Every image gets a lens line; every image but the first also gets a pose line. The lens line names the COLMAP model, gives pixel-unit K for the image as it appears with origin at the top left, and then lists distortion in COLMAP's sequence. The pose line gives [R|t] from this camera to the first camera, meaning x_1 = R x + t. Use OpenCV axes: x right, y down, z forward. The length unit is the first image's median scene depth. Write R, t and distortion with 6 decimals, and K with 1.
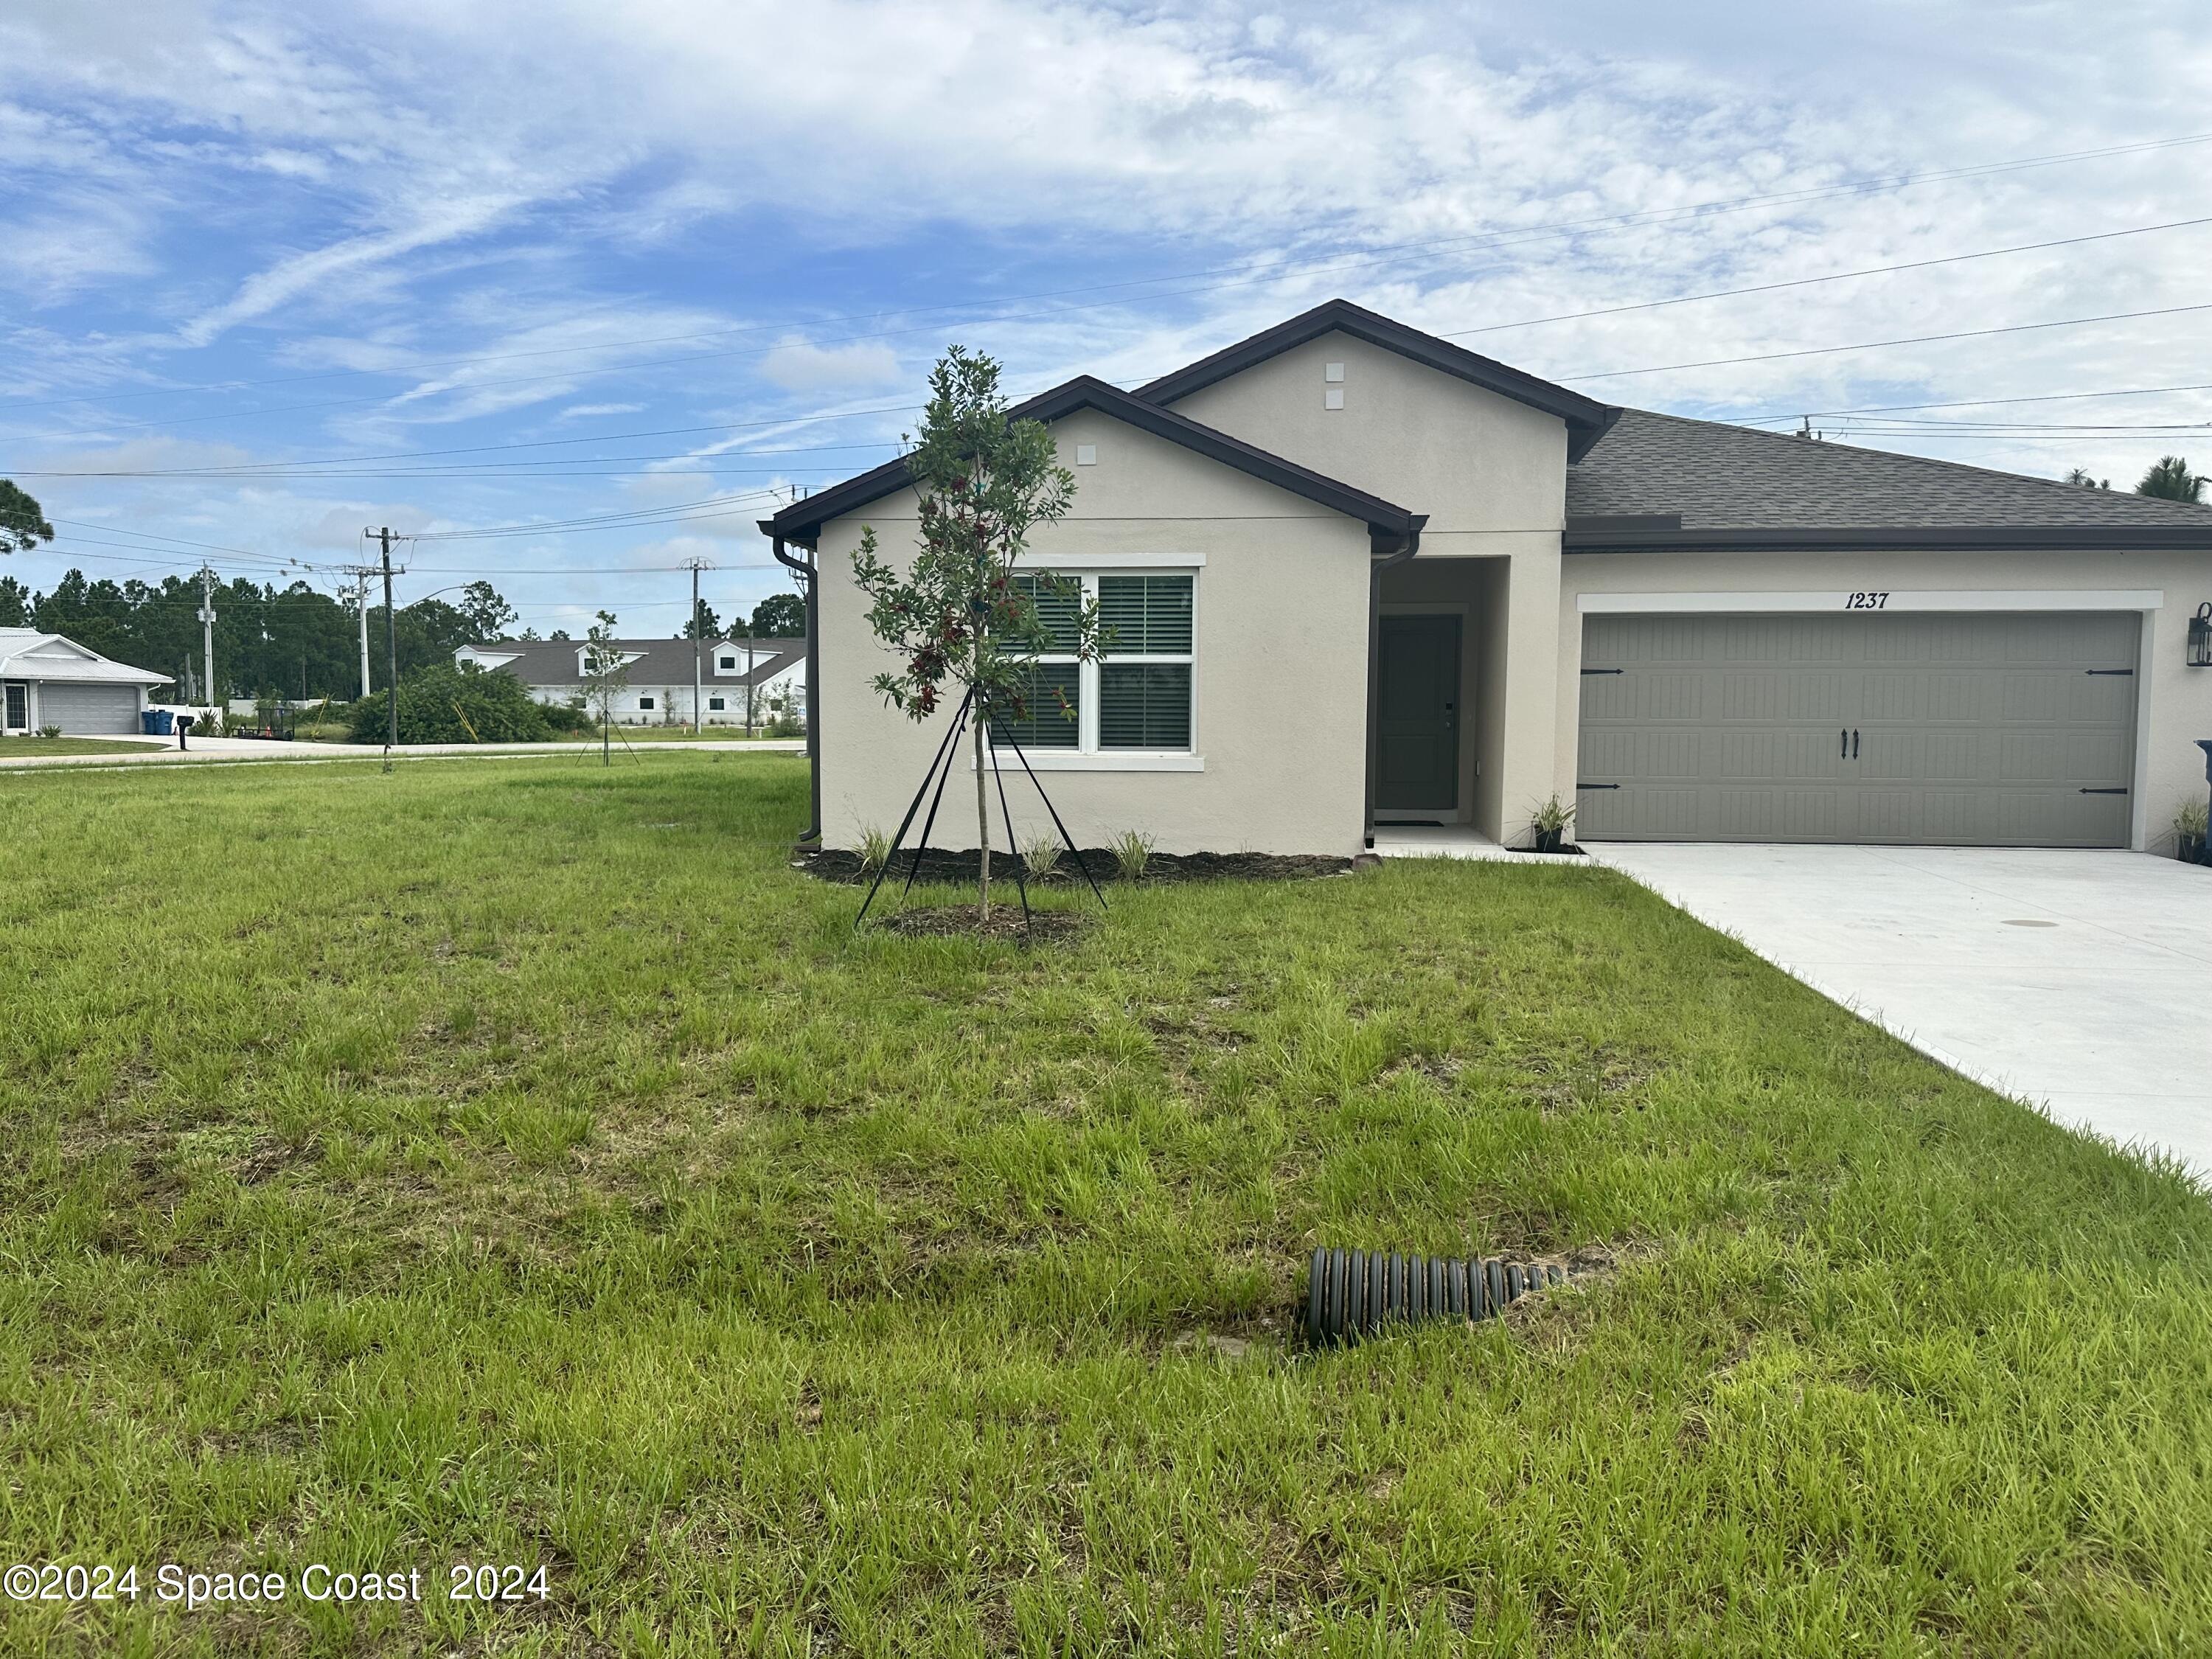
lens RADIAL K [[1570.5, 0, 1106.0], [0, 1570.5, 829.5], [0, 0, 1]] dist [0.087042, -0.135258]
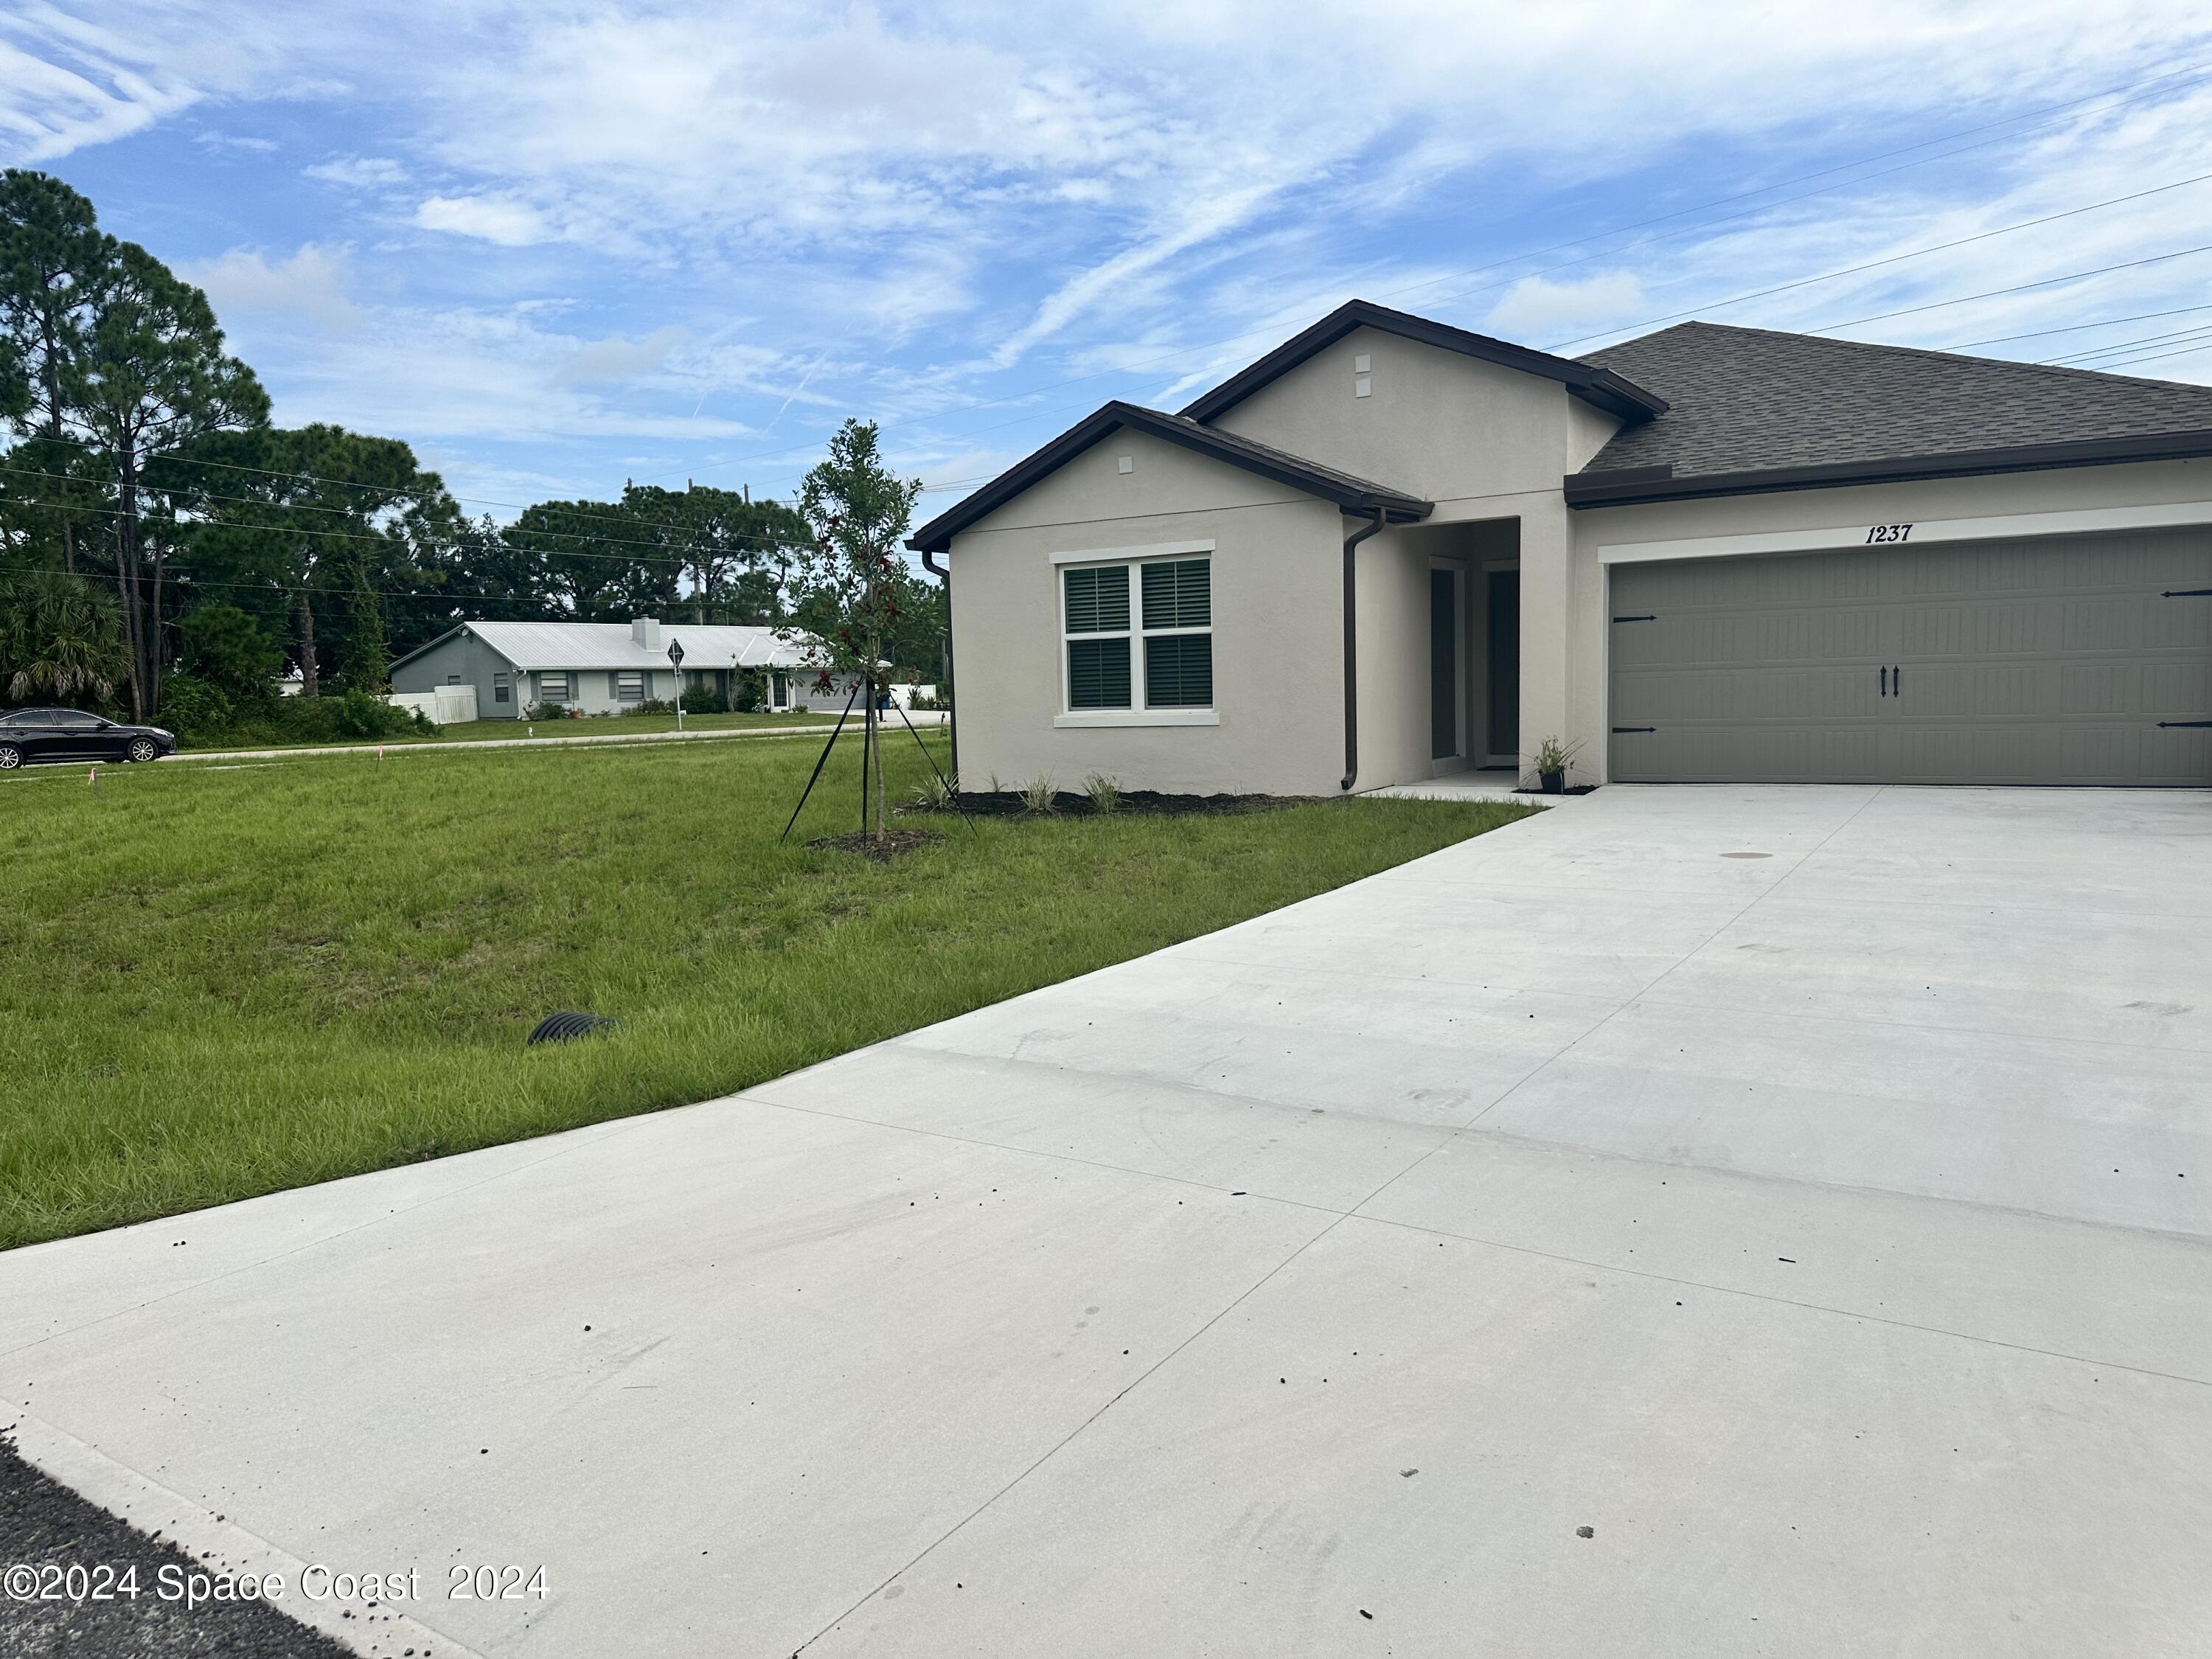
lens RADIAL K [[1582.4, 0, 1106.0], [0, 1582.4, 829.5], [0, 0, 1]] dist [-0.031302, 0.003477]
pose [[0.895358, 0.002917, -0.445338, 0.486330], [0.010415, 0.999568, 0.027486, 0.006519], [0.445226, -0.029248, 0.894940, -0.085331]]
